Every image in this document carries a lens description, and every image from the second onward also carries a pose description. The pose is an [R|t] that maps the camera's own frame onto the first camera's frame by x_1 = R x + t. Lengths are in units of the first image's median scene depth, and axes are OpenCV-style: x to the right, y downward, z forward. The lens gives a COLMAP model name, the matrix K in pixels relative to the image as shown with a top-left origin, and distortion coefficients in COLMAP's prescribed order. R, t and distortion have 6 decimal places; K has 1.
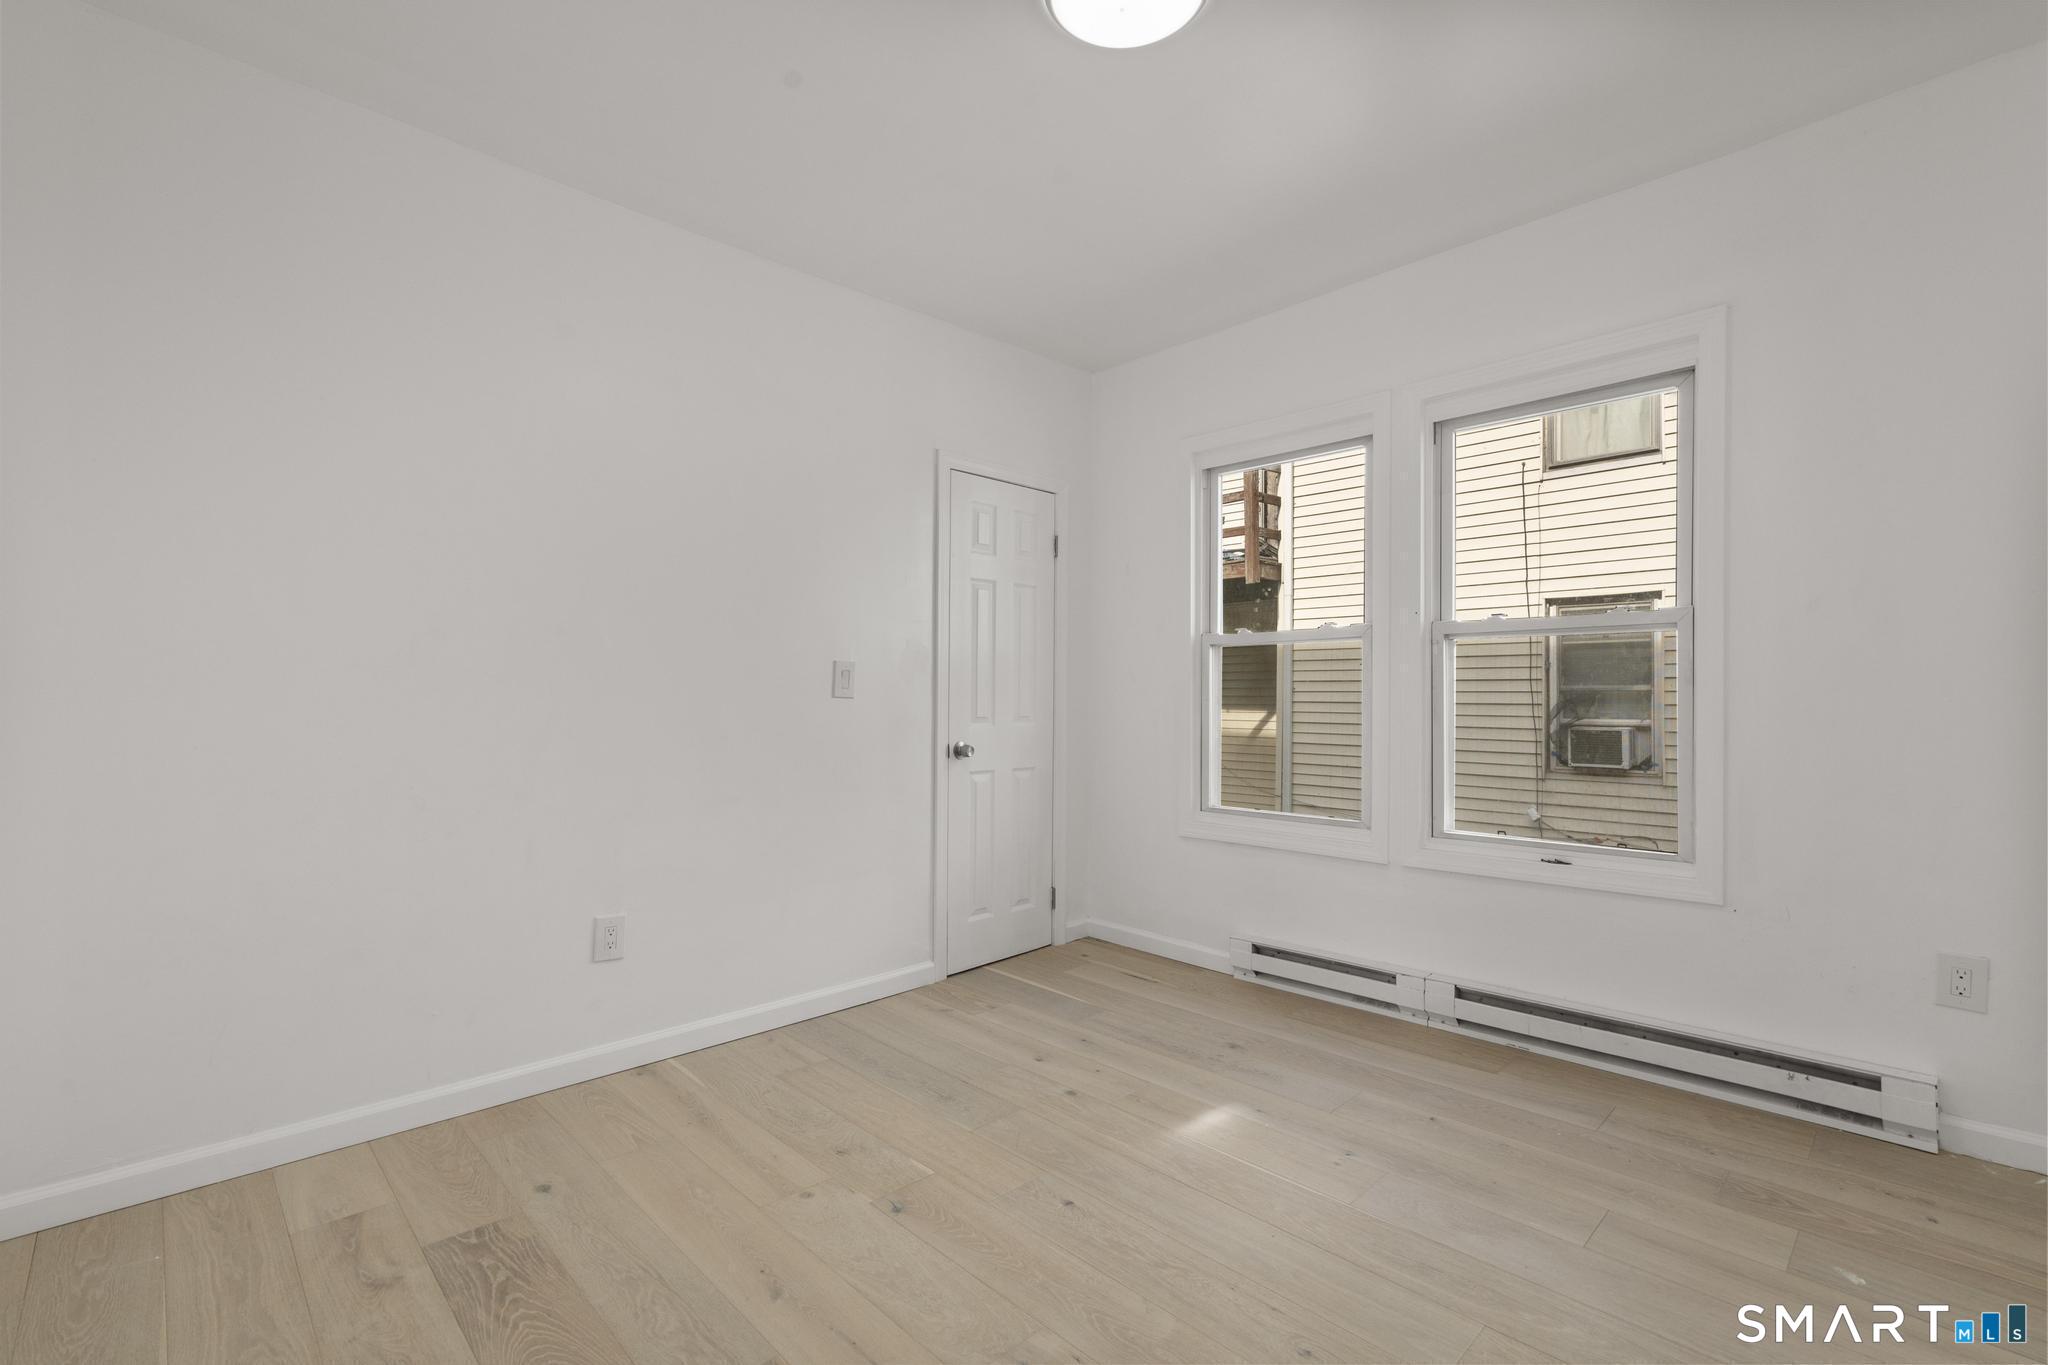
lens RADIAL K [[910.4, 0, 1024.3], [0, 910.4, 693.2], [0, 0, 1]] dist [-0.013033, 0.004672]
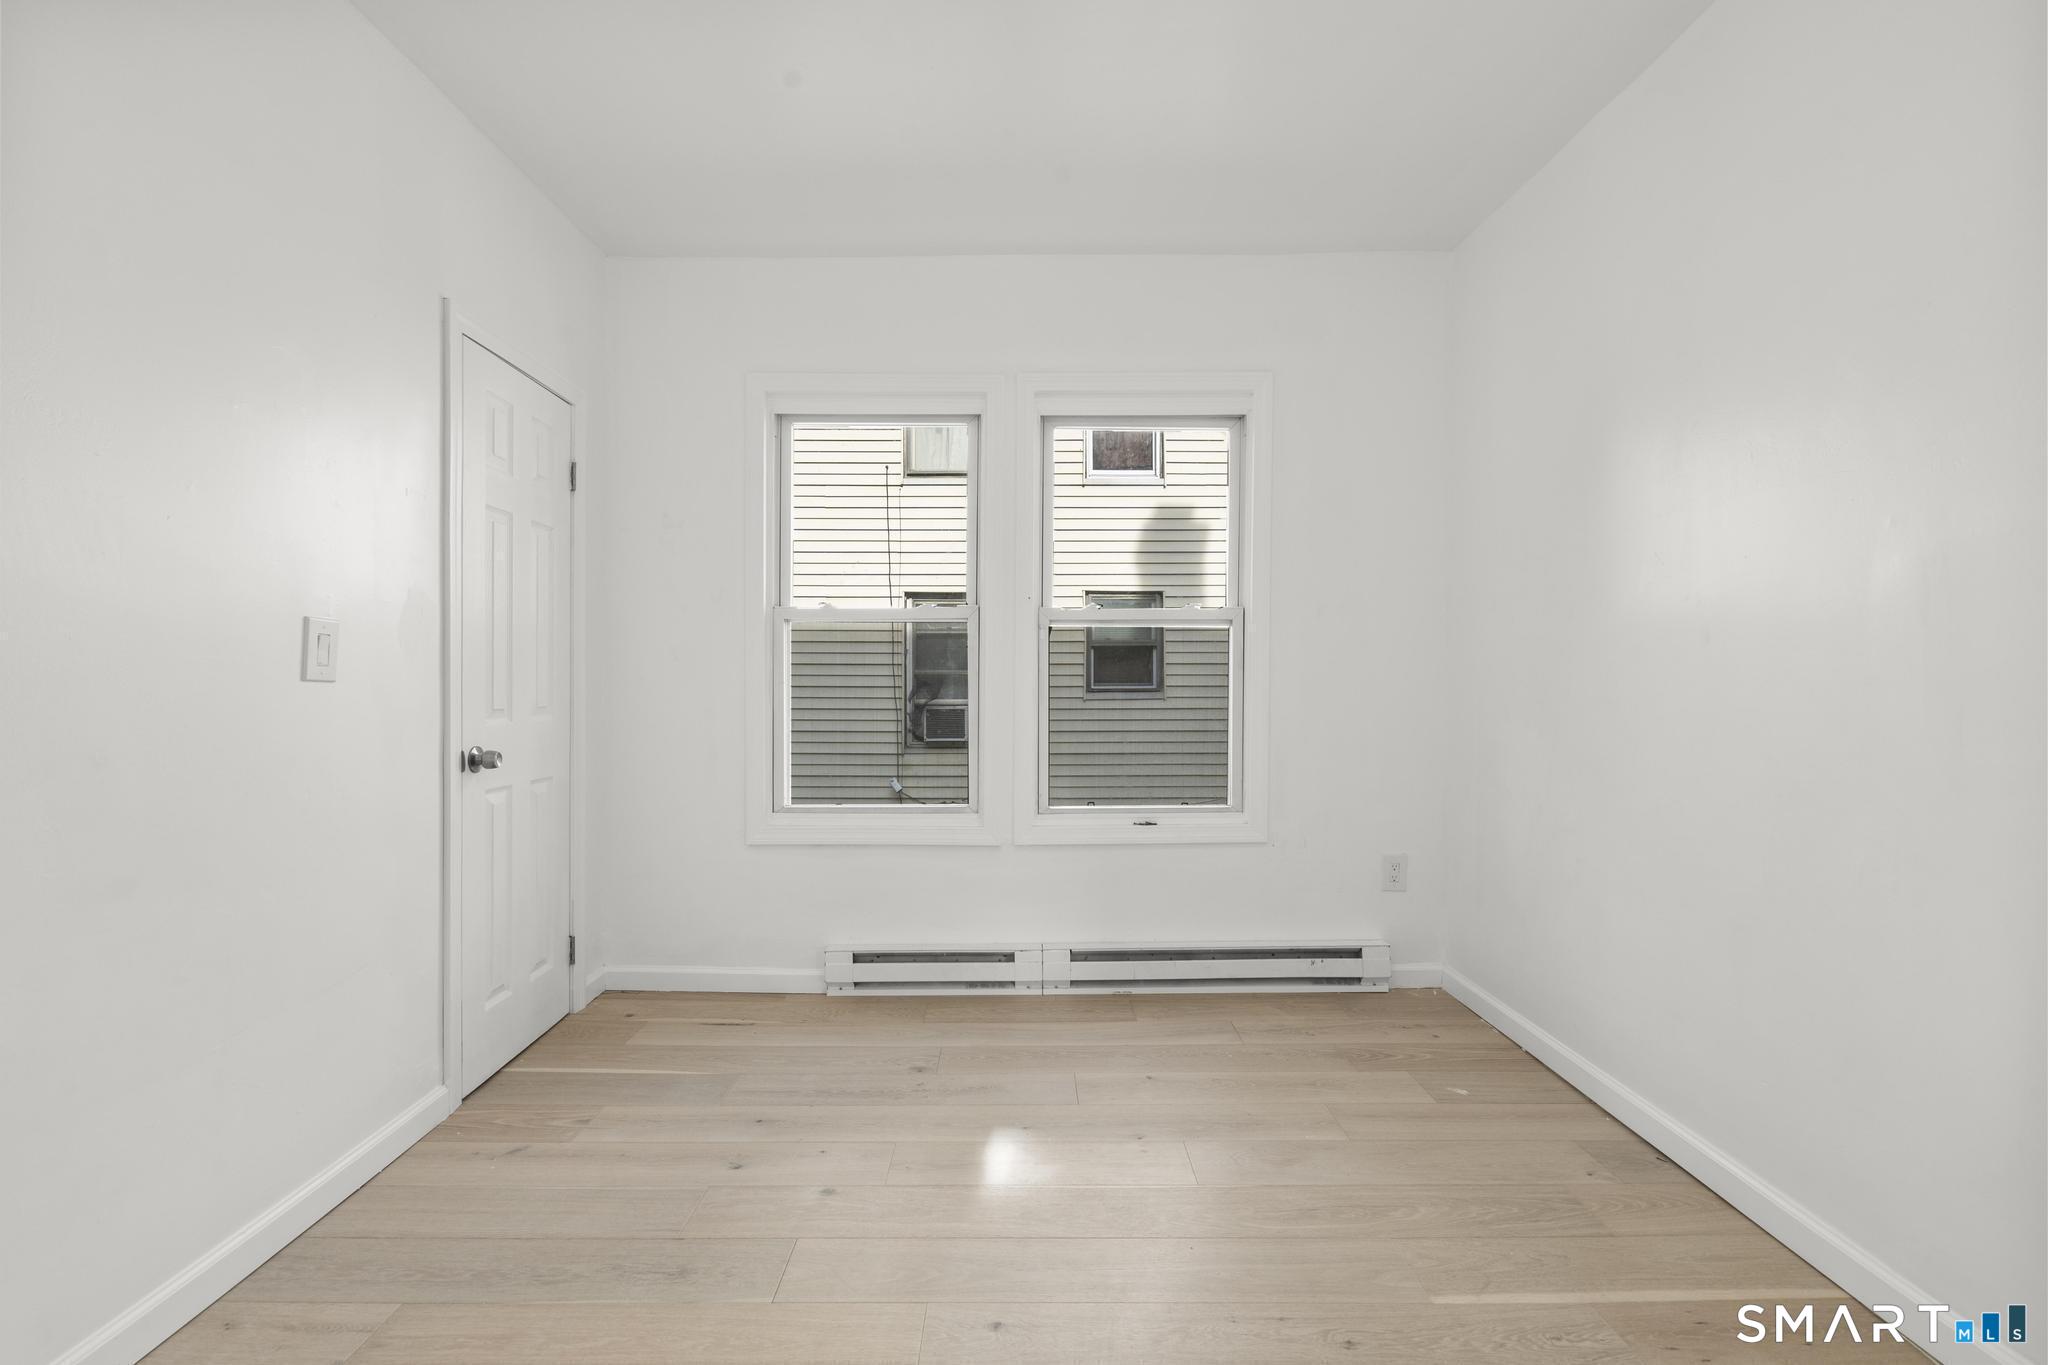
lens RADIAL K [[910.4, 0, 1024.3], [0, 910.4, 693.2], [0, 0, 1]] dist [-0.013033, 0.004672]
pose [[0.692879, -0.010491, 0.720978, -0.275088], [-0.002447, 0.999854, 0.016901, 0.001727], [-0.721050, -0.013474, 0.692752, 0.250741]]
